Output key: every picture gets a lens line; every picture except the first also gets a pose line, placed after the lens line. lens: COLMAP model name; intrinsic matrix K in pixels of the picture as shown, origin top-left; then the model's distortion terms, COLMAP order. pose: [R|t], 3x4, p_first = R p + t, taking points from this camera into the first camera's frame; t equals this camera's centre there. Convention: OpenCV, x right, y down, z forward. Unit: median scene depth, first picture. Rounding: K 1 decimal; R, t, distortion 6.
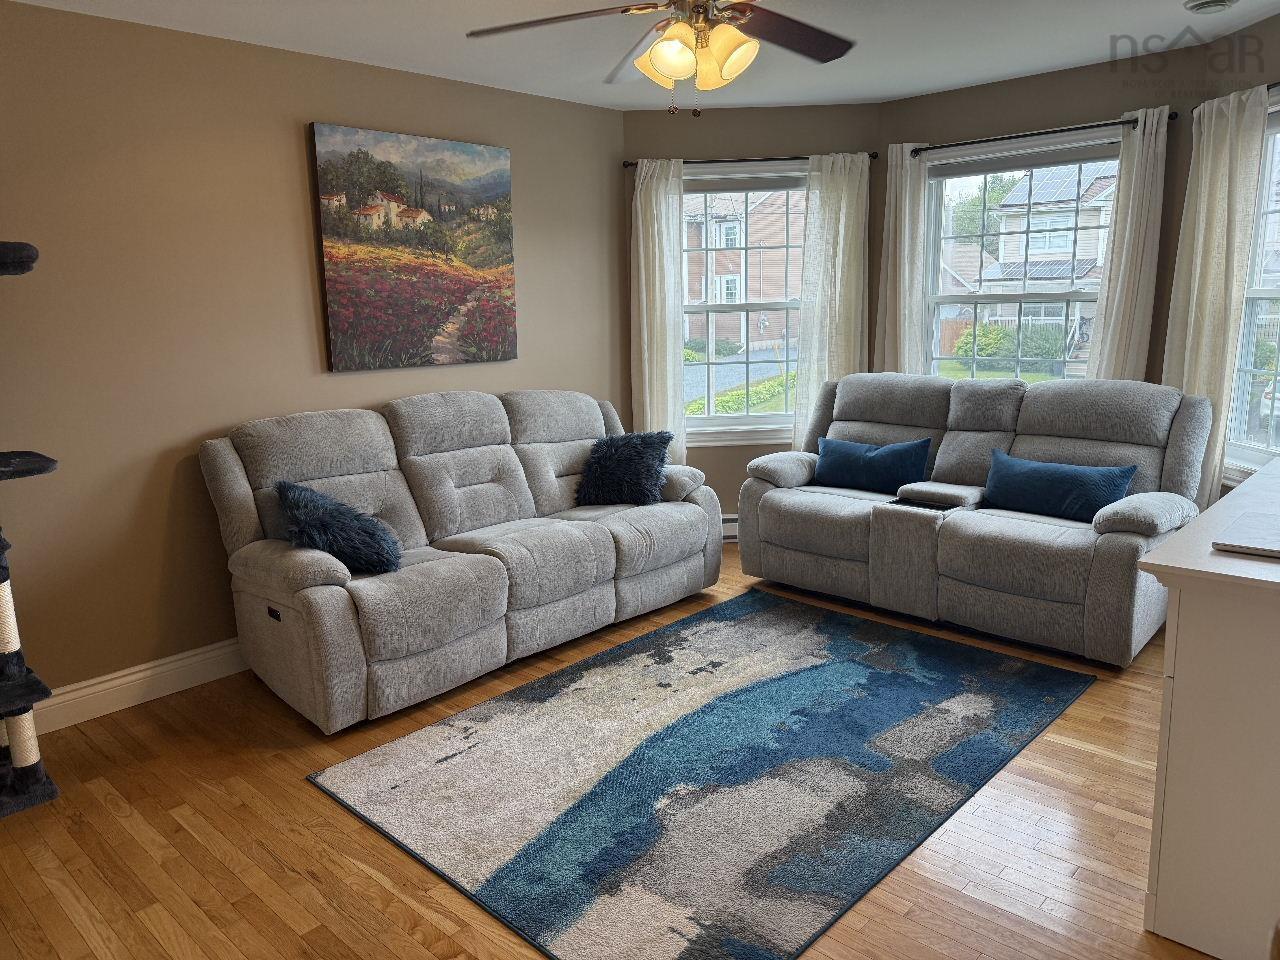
lens RADIAL K [[901.4, 0, 641.5], [0, 901.4, 473.3], [0, 0, 1]] dist [0.104673, -0.131771]
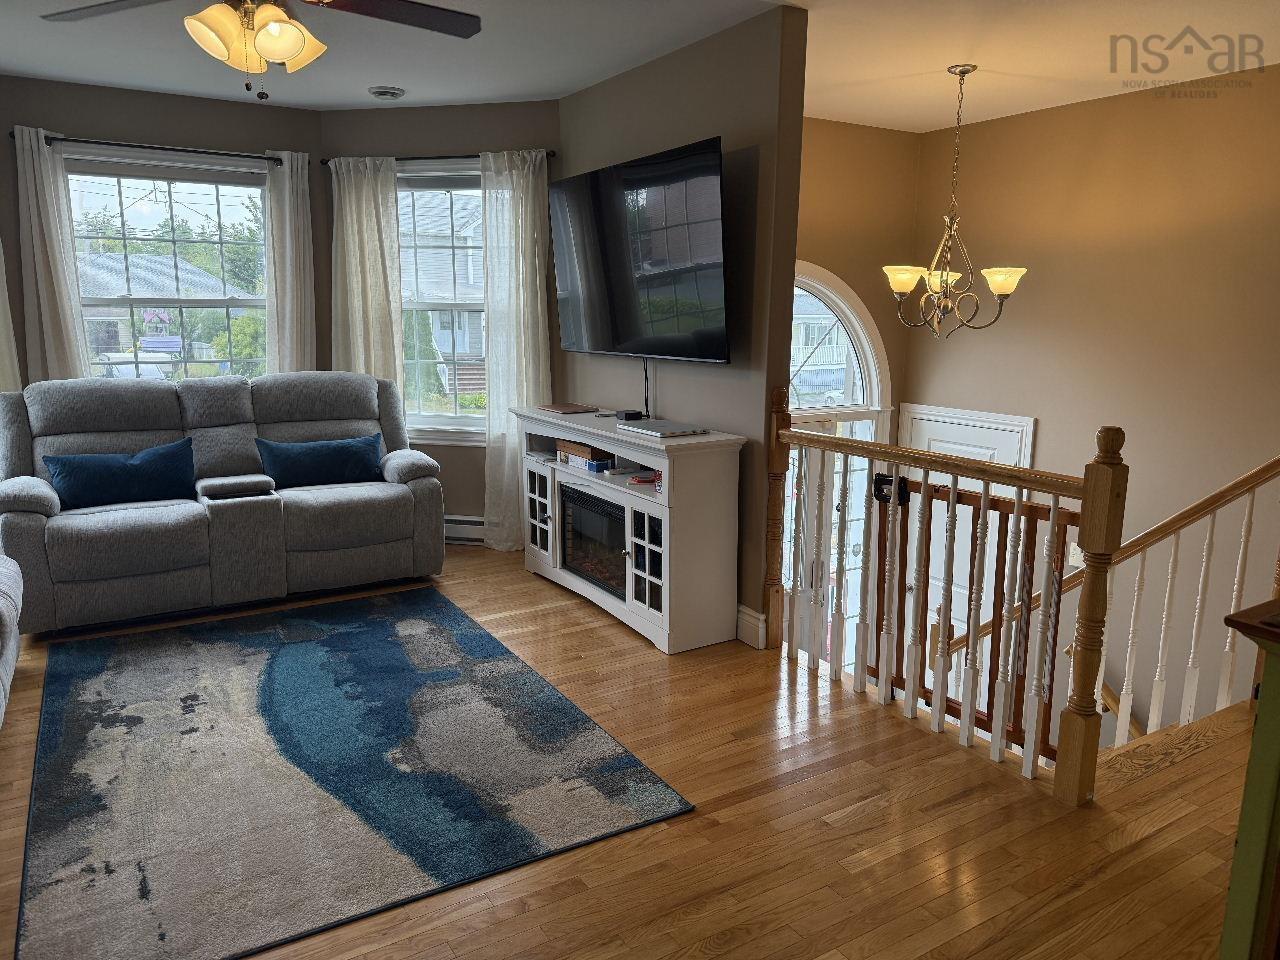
lens RADIAL K [[901.4, 0, 641.5], [0, 901.4, 473.3], [0, 0, 1]] dist [0.104673, -0.131771]
pose [[0.257727, -0.143894, 0.955443, -0.660776], [0.171414, 0.979972, 0.101350, -0.020929], [-0.950891, 0.137656, 0.277231, 0.314212]]
